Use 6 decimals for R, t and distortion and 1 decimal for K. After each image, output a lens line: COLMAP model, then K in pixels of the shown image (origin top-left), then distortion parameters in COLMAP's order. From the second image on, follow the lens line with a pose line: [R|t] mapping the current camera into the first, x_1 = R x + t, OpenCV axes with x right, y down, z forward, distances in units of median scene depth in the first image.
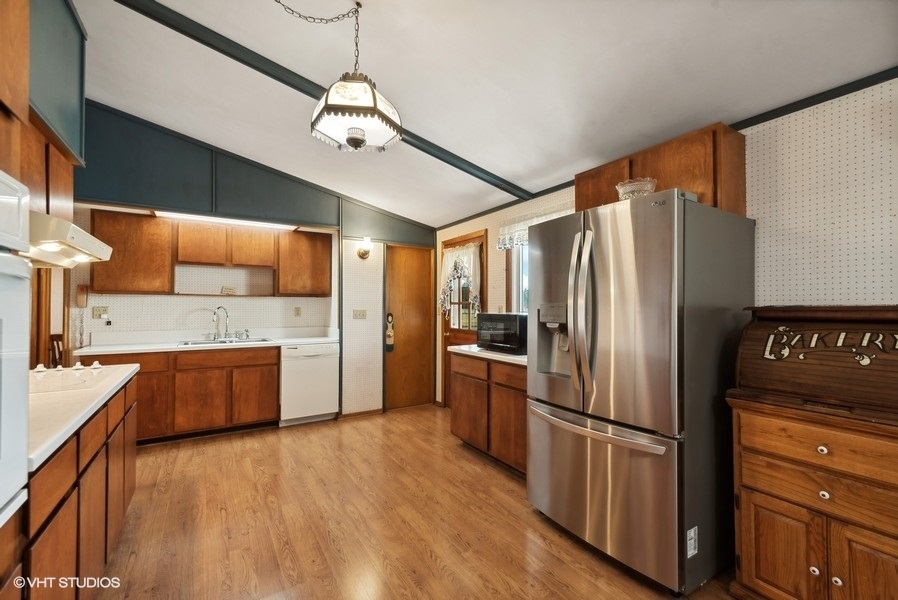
lens RADIAL K [[384.4, 0, 453.1], [0, 384.4, 301.3], [0, 0, 1]] dist [0.030037, -0.010407]
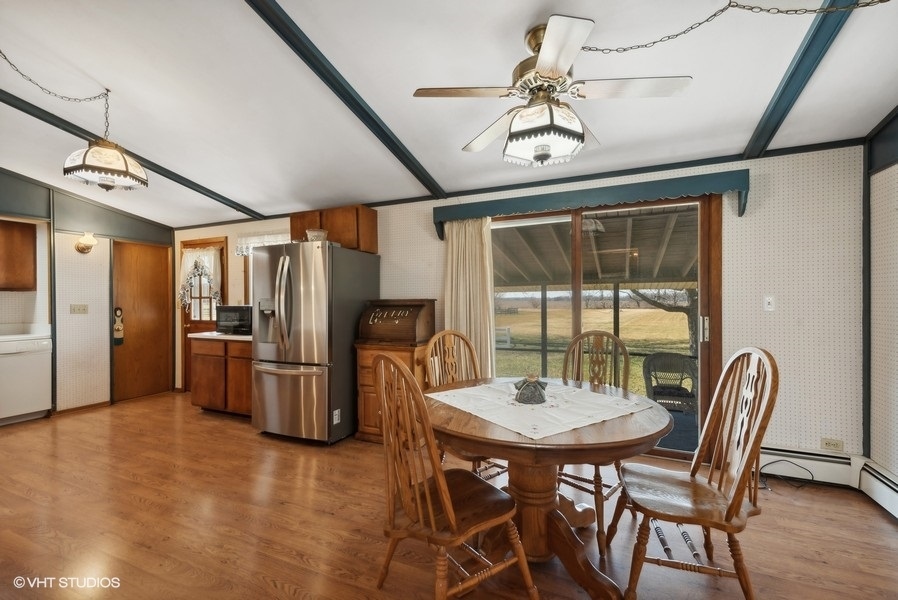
lens RADIAL K [[384.4, 0, 453.1], [0, 384.4, 301.3], [0, 0, 1]] dist [0.030037, -0.010407]
pose [[0.834817, -0.006507, 0.550489, 0.008119], [-0.002838, 0.999866, 0.016123, -0.005542], [-0.550521, -0.015022, 0.834686, -0.408513]]
